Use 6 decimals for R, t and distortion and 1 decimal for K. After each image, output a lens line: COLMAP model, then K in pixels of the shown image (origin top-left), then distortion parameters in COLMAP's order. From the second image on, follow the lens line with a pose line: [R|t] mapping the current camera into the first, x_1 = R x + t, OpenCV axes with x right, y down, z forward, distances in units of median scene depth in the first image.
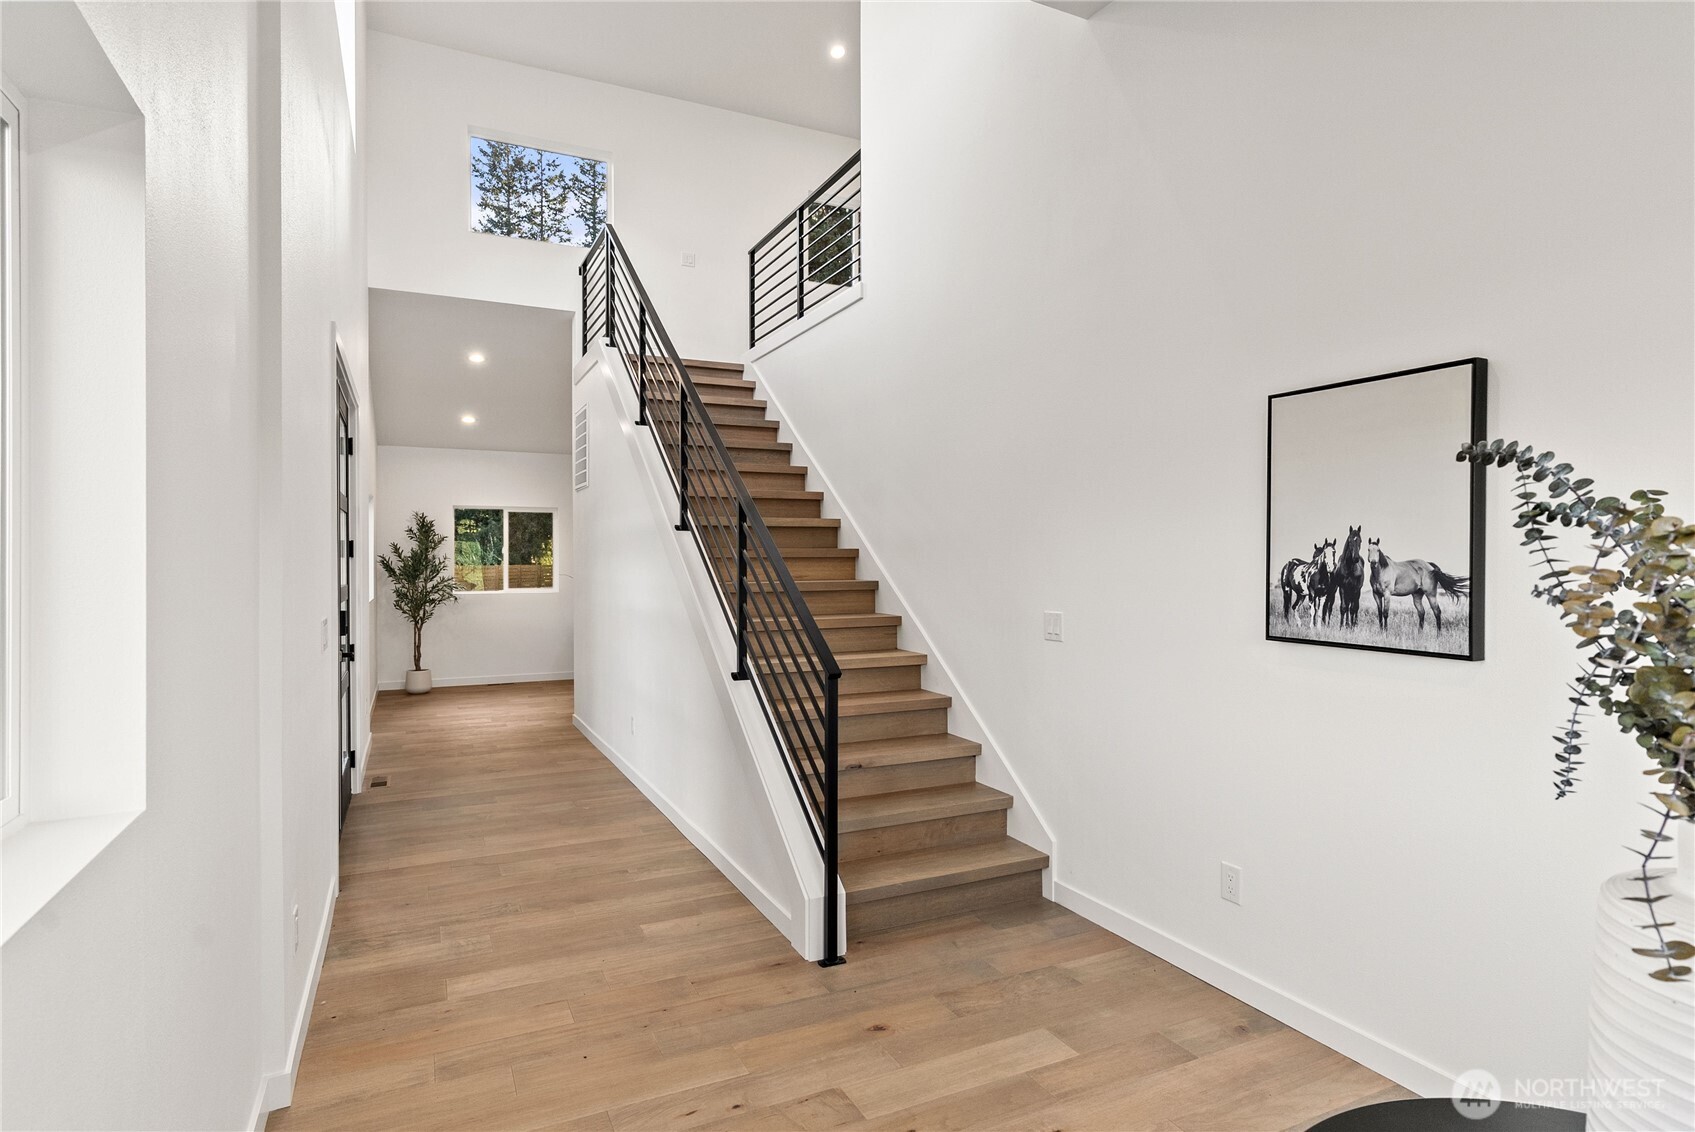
lens RADIAL K [[882.2, 0, 848.9], [0, 882.2, 567.6], [0, 0, 1]] dist [0.004028, 0.000810]
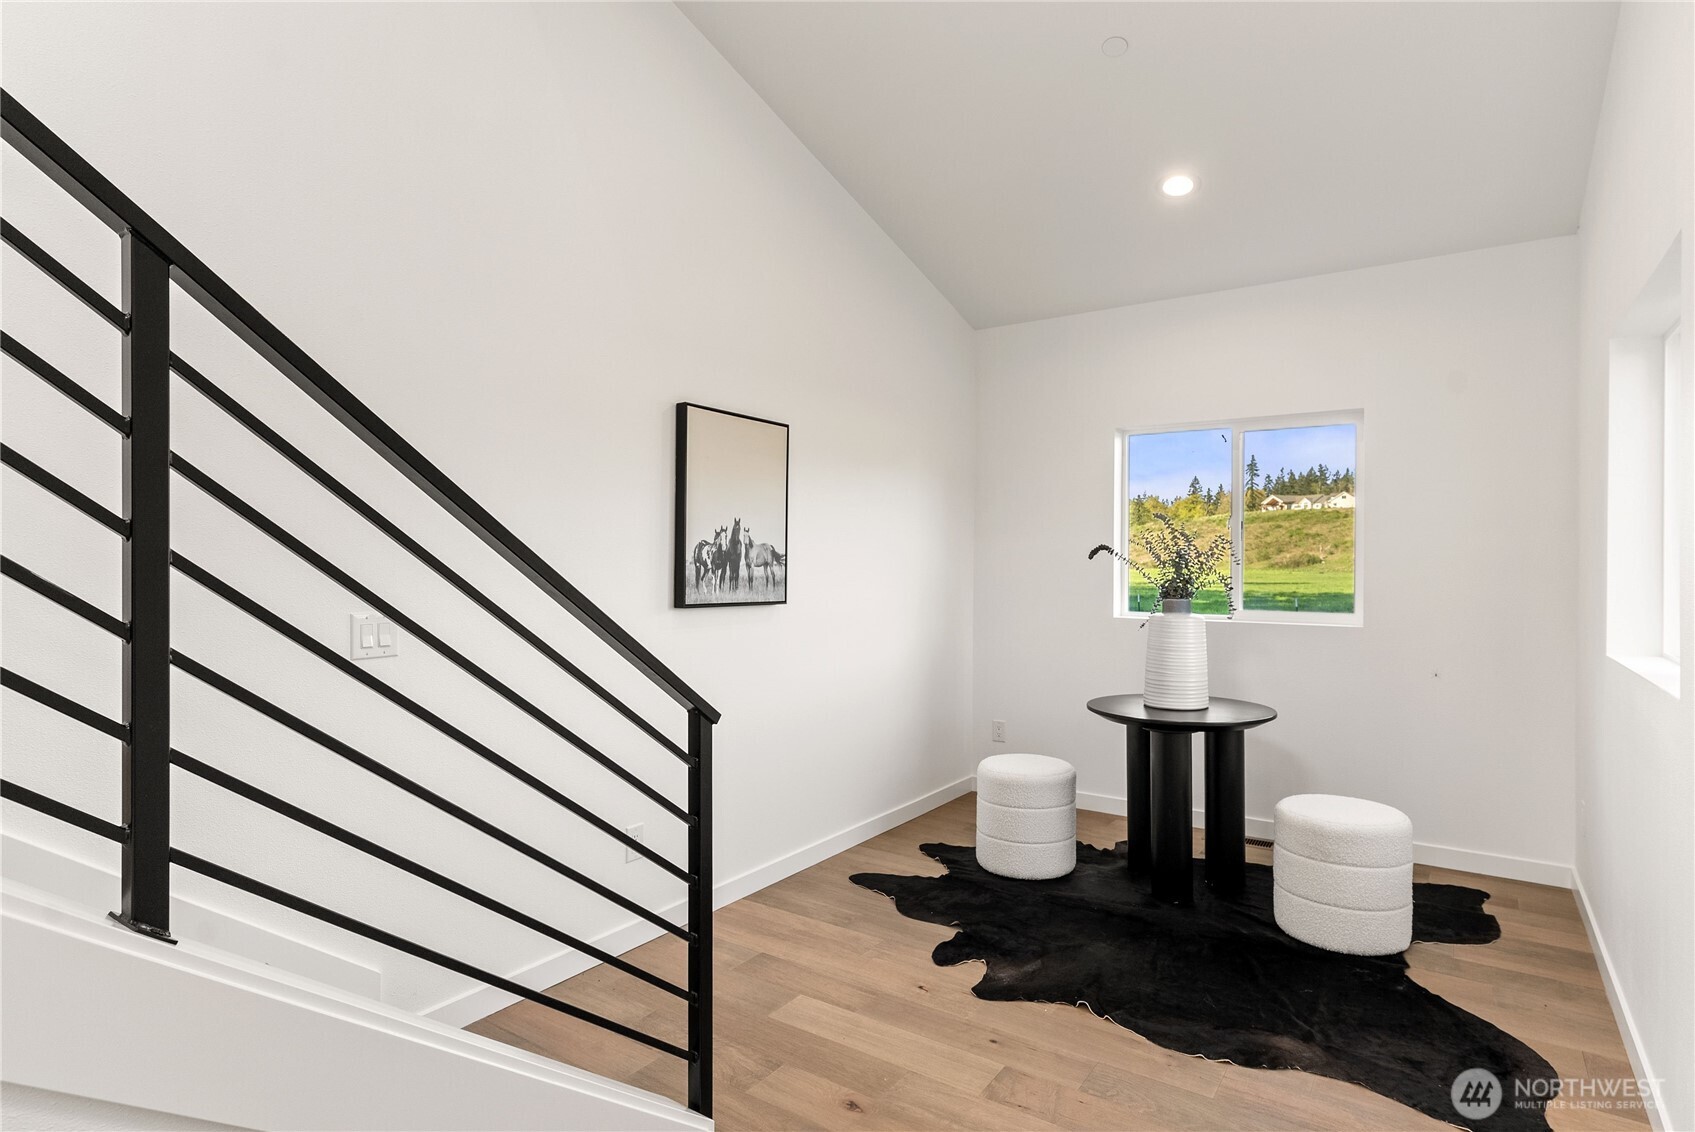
lens RADIAL K [[882.2, 0, 846.4], [0, 882.2, 566.0], [0, 0, 1]] dist [0.004028, 0.000810]
pose [[-0.480948, 0.005264, 0.876733, -0.726419], [0.011065, 0.999939, 0.000067, 0.030272], [-0.876679, 0.009734, -0.480977, 1.496203]]
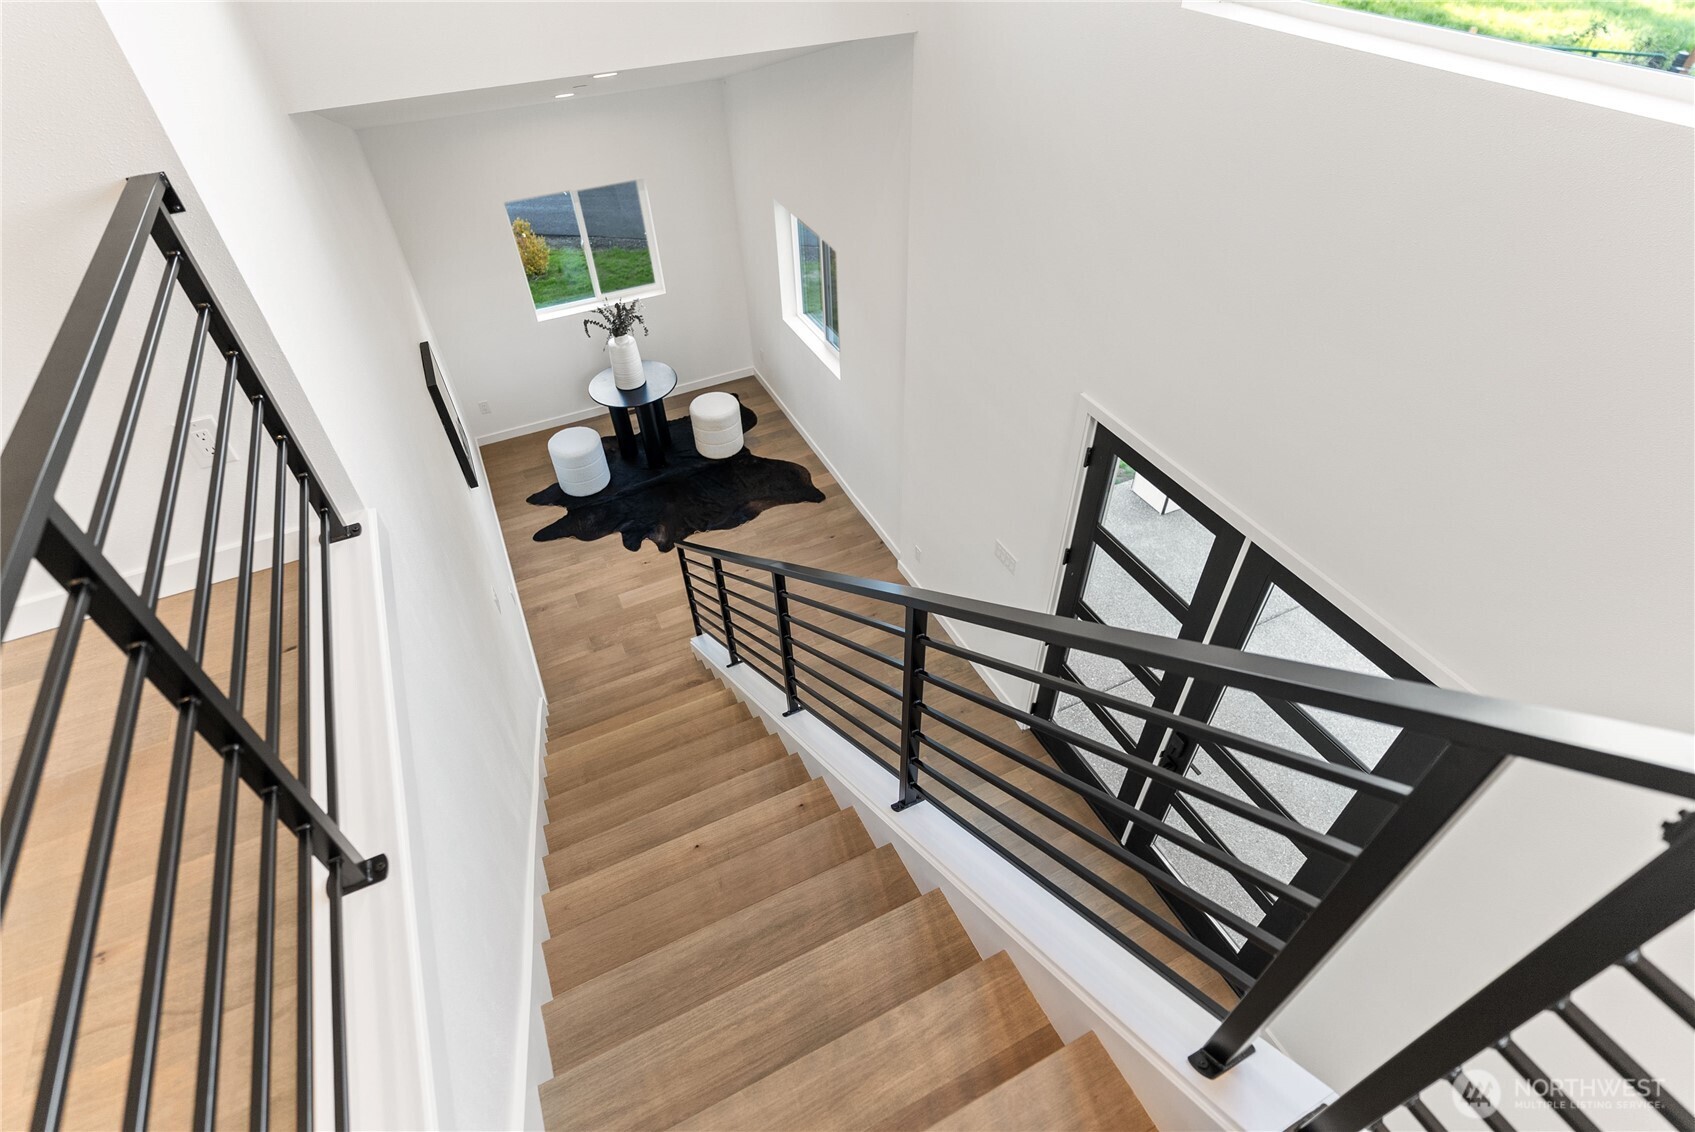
lens RADIAL K [[820.3, 0, 843.3], [0, 820.3, 561.9], [0, 0, 1]] dist [-0.001997, -0.000029]
pose [[-0.999435, 0.014518, 0.030303, -0.482694], [0.031323, 0.728969, 0.683829, -1.170361], [-0.012162, 0.684392, -0.729013, 2.740253]]
